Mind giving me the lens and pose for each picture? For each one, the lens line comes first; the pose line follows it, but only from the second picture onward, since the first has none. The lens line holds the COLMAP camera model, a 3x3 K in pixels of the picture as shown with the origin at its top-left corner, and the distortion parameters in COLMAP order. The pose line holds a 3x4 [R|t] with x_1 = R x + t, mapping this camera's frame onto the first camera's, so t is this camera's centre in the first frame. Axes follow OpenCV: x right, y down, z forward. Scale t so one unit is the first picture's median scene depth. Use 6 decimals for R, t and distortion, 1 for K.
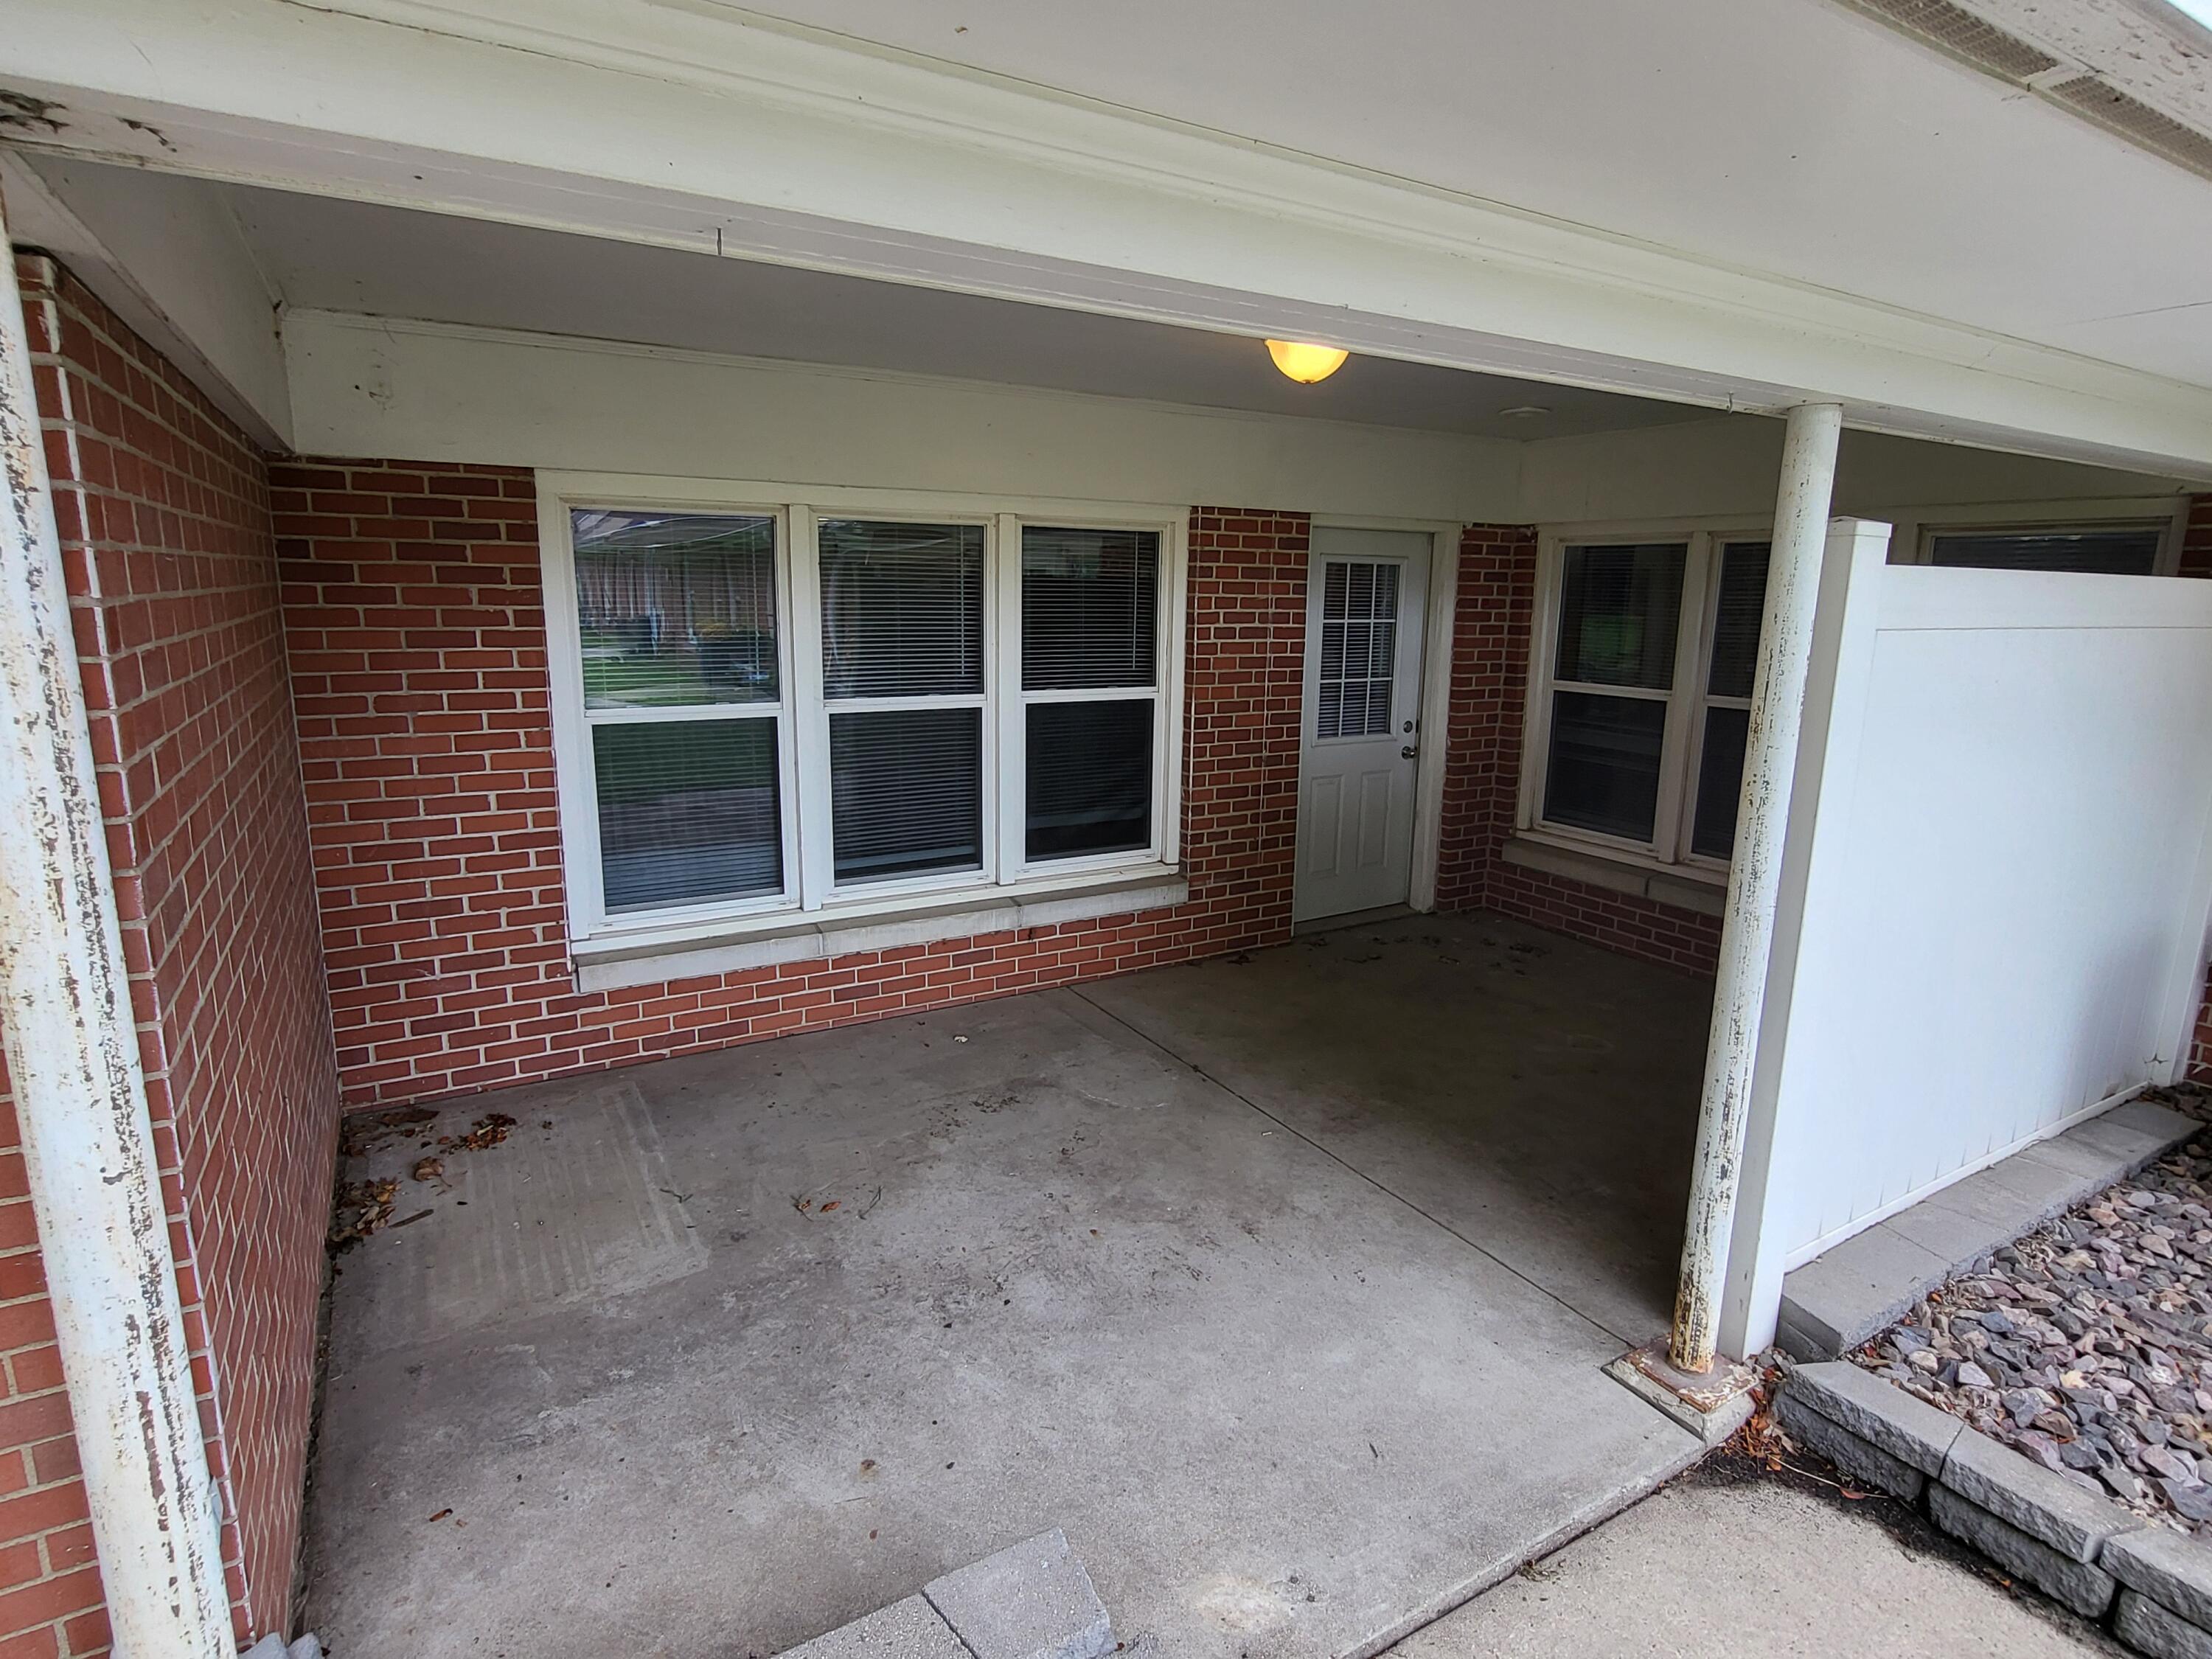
lens RADIAL K [[1159.0, 0, 1105.3], [0, 1159.0, 824.2], [0, 0, 1]] dist [-0.002806, -0.002095]
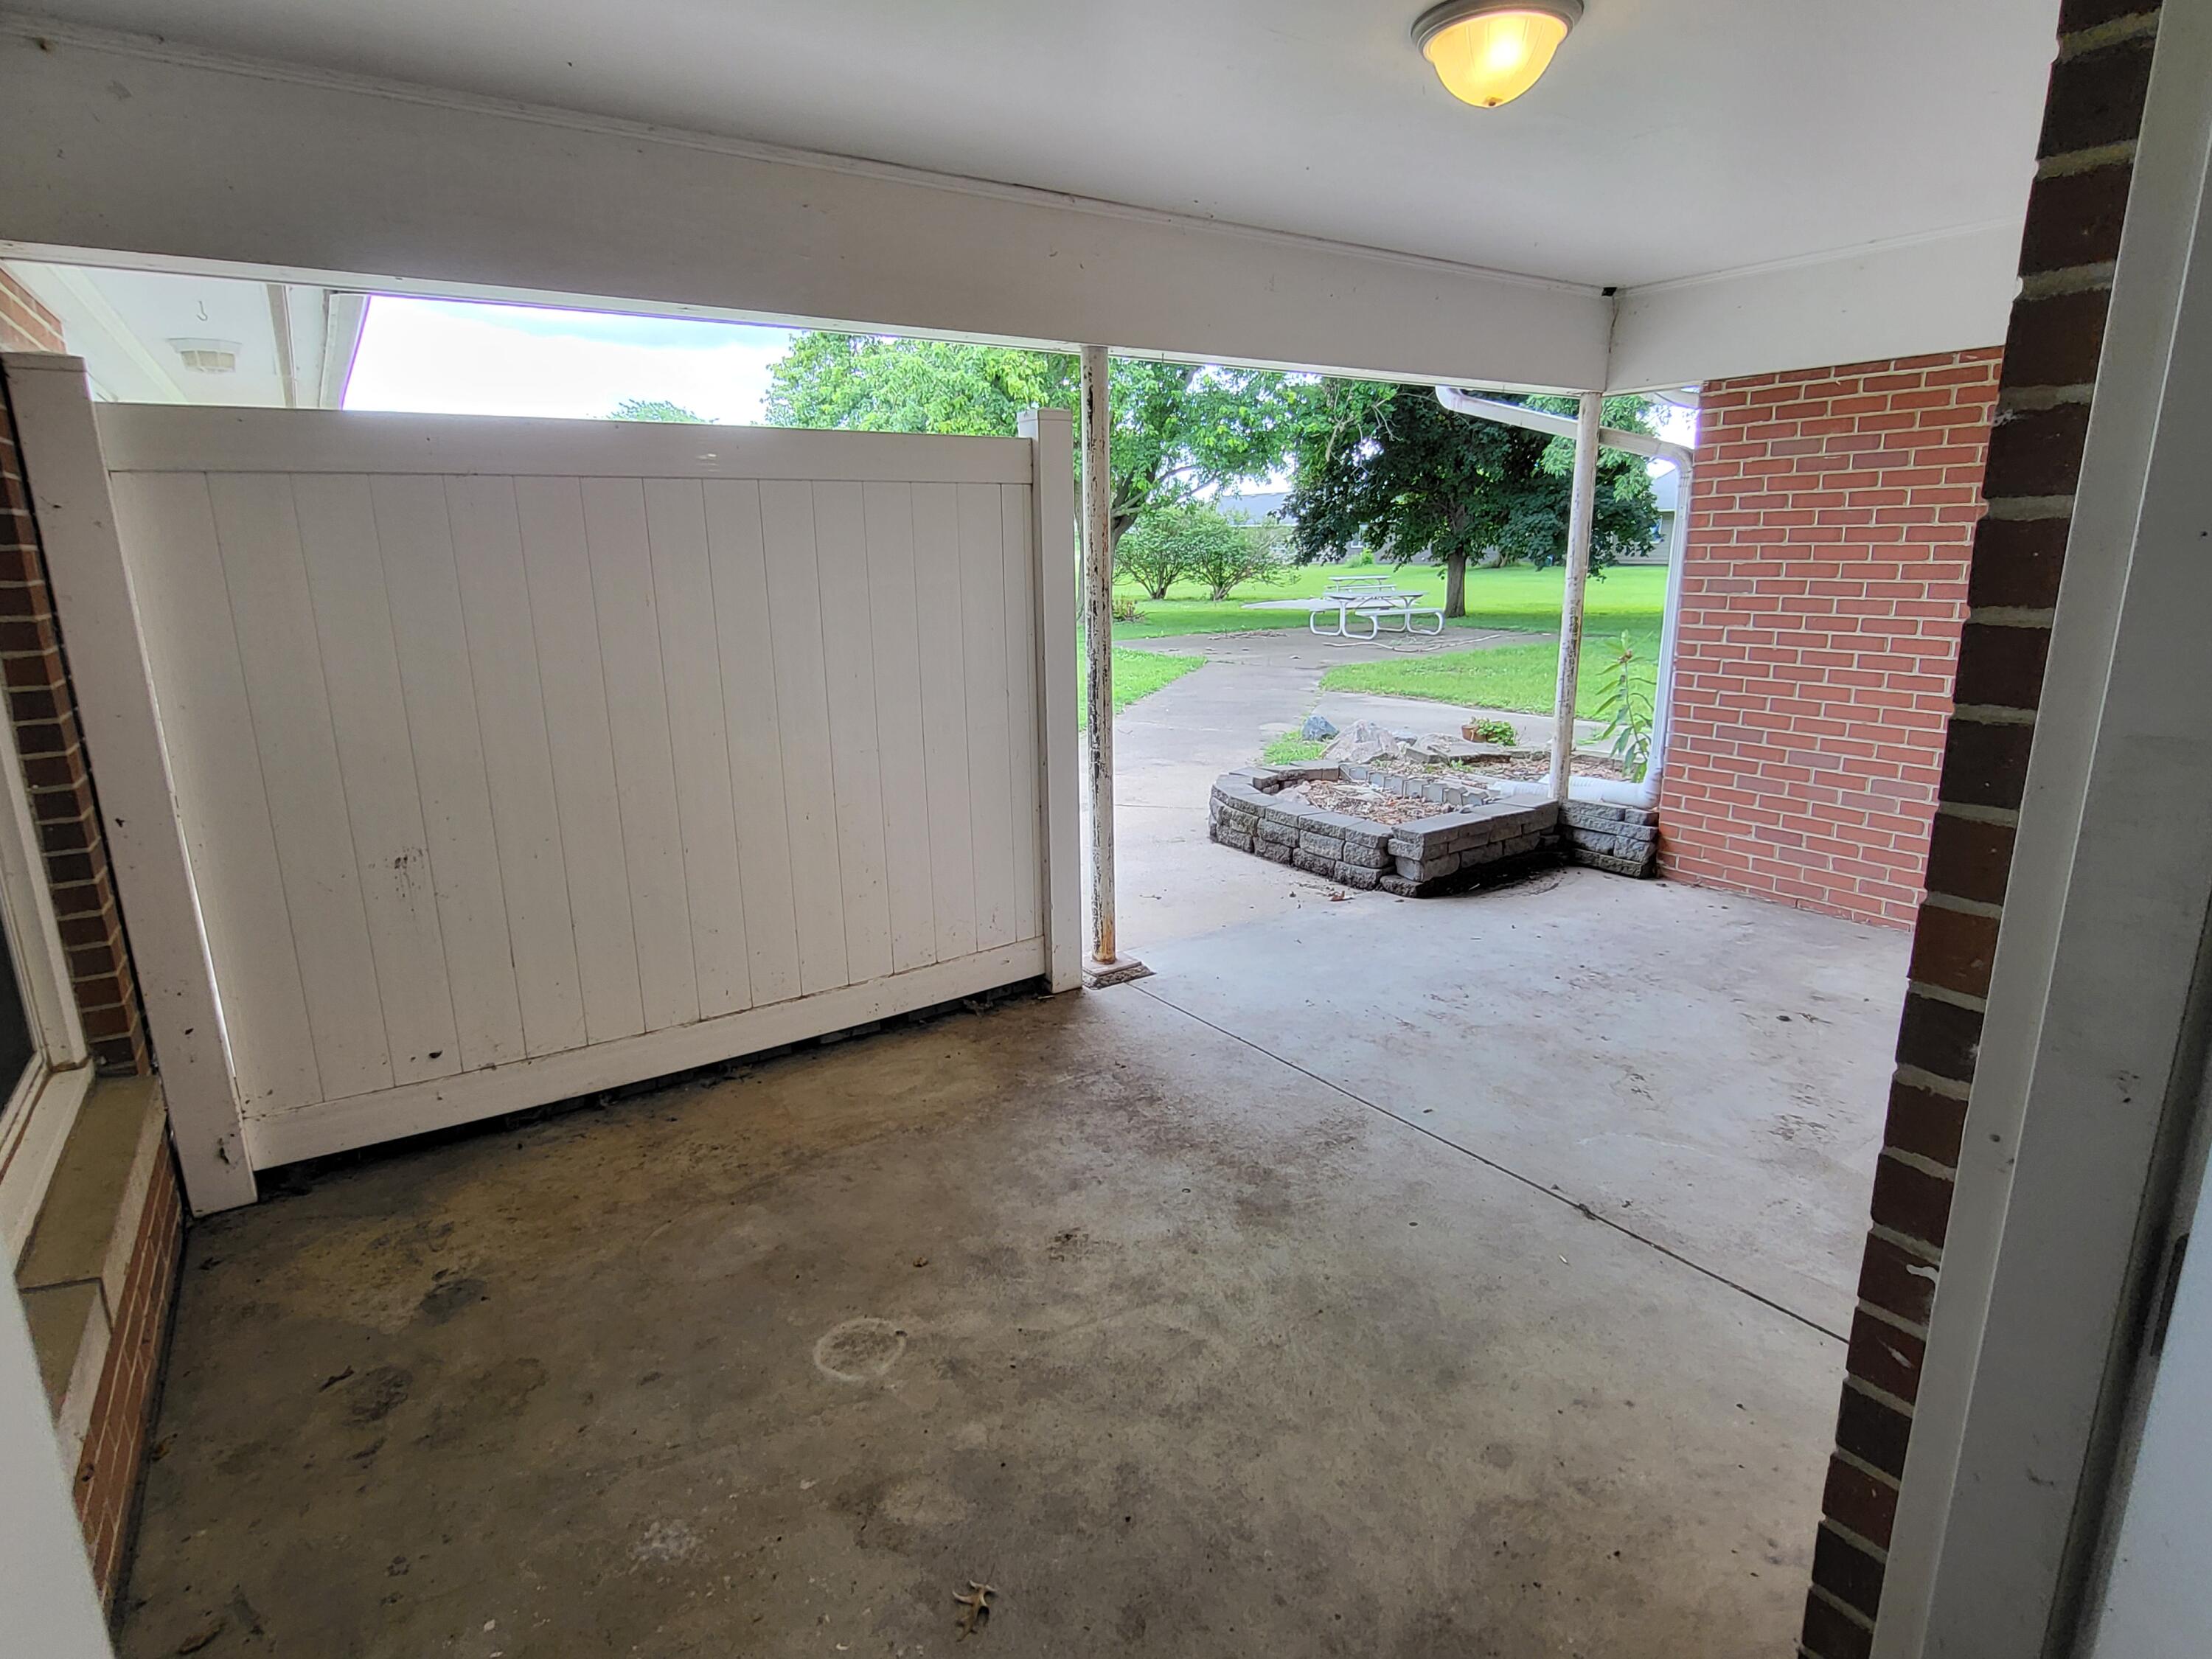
lens RADIAL K [[1159.0, 0, 1103.6], [0, 1159.0, 824.0], [0, 0, 1]] dist [-0.002806, -0.002095]
pose [[-0.998067, 0.015928, -0.060071, 0.498905], [-0.011022, 0.905905, 0.423338, -0.313934], [0.061161, 0.423182, -0.903978, 1.975376]]
